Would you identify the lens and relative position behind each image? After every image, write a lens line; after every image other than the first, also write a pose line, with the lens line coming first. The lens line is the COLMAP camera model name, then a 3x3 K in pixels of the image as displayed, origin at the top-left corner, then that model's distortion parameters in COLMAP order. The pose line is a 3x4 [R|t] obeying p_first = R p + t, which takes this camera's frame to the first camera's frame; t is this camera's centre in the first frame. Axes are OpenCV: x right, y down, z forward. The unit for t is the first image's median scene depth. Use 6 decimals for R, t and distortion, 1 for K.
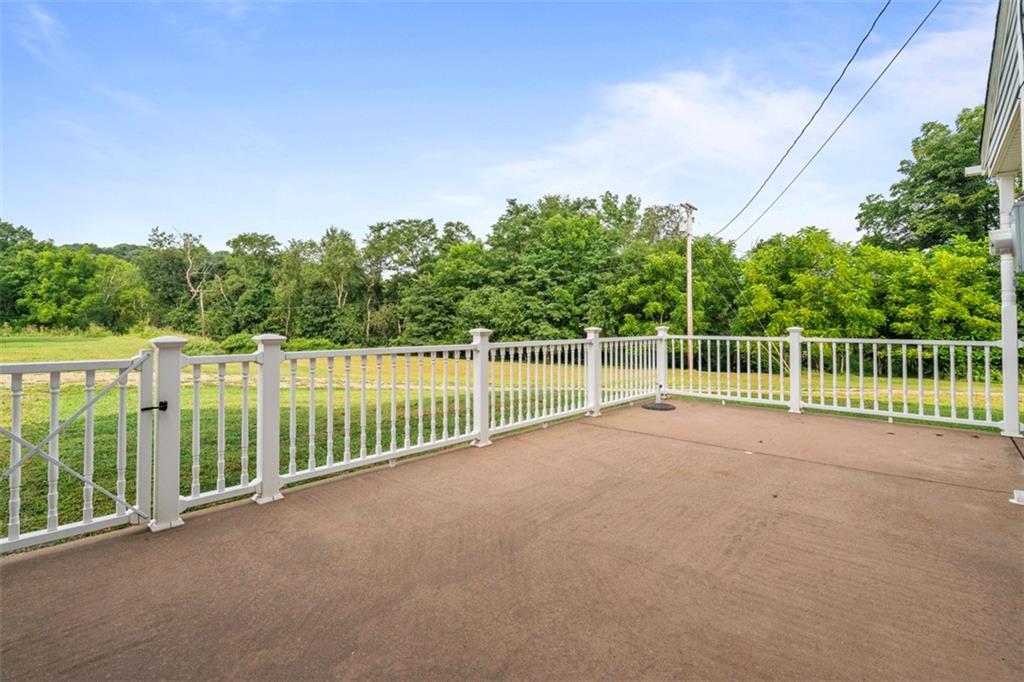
lens RADIAL K [[469.9, 0, 516.6], [0, 469.9, 320.4], [0, 0, 1]] dist [0.001895, -0.000565]
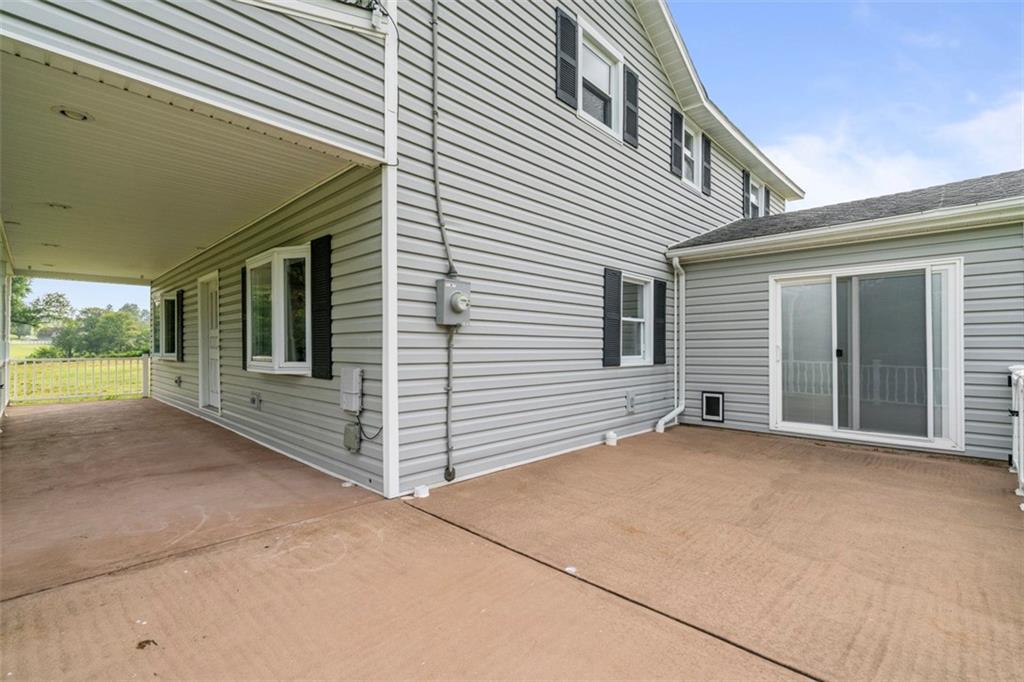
lens RADIAL K [[469.9, 0, 516.4], [0, 469.9, 347.0], [0, 0, 1]] dist [0.001895, -0.000565]
pose [[-0.999748, -0.000585, 0.022424, 0.758714], [-0.000732, 0.999978, -0.006537, -0.021494], [-0.022420, -0.006552, -0.999727, 2.246692]]
